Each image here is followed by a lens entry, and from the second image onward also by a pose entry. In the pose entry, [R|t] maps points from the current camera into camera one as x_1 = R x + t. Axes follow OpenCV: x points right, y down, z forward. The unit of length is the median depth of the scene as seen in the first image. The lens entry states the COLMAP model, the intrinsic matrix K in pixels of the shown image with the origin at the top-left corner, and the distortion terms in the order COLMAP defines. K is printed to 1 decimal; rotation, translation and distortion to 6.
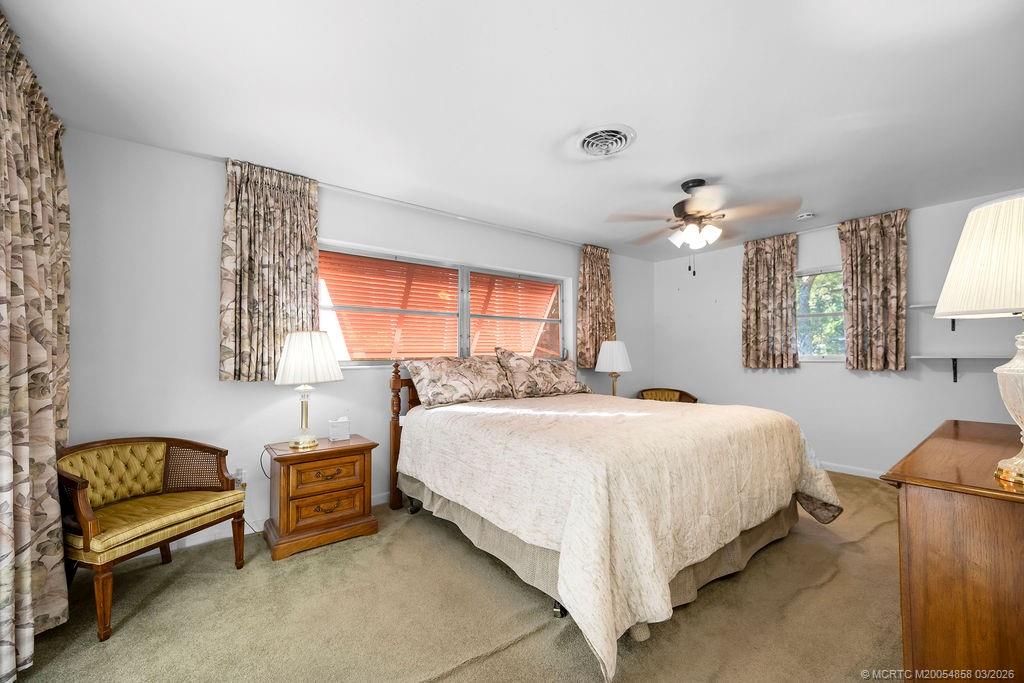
lens RADIAL K [[429.4, 0, 513.0], [0, 429.4, 353.3], [0, 0, 1]] dist [-0.001080, 0.000135]
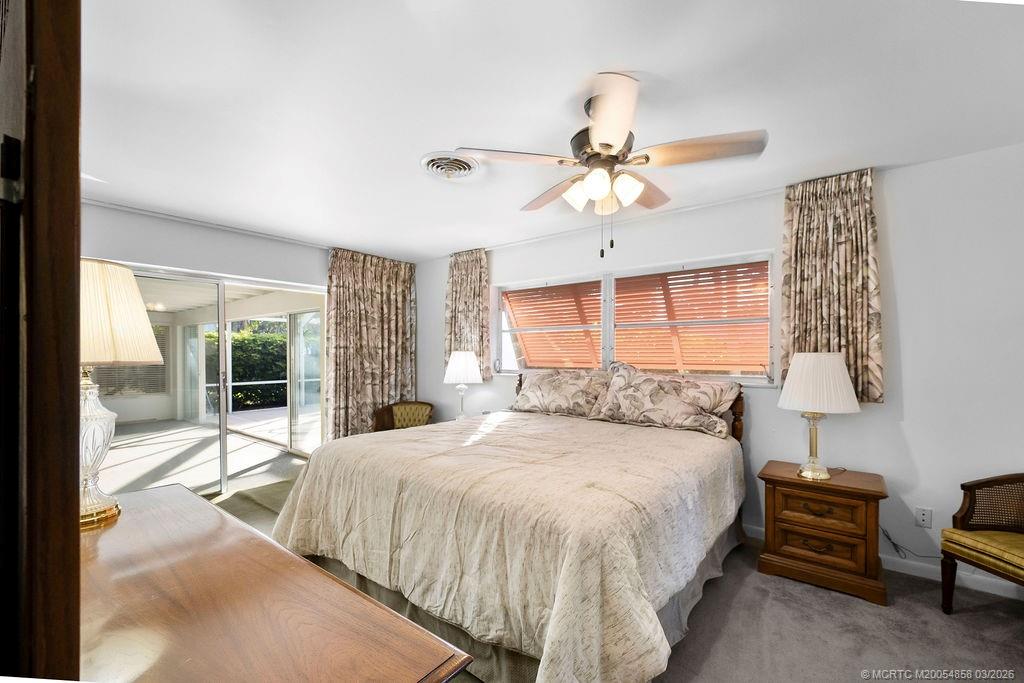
lens RADIAL K [[429.4, 0, 513.0], [0, 429.4, 353.3], [0, 0, 1]] dist [-0.001080, 0.000135]
pose [[0.205035, -0.002828, -0.978751, 0.811889], [-0.006408, 0.999971, -0.004231, -0.026315], [0.978734, 0.007140, 0.205011, 0.631673]]
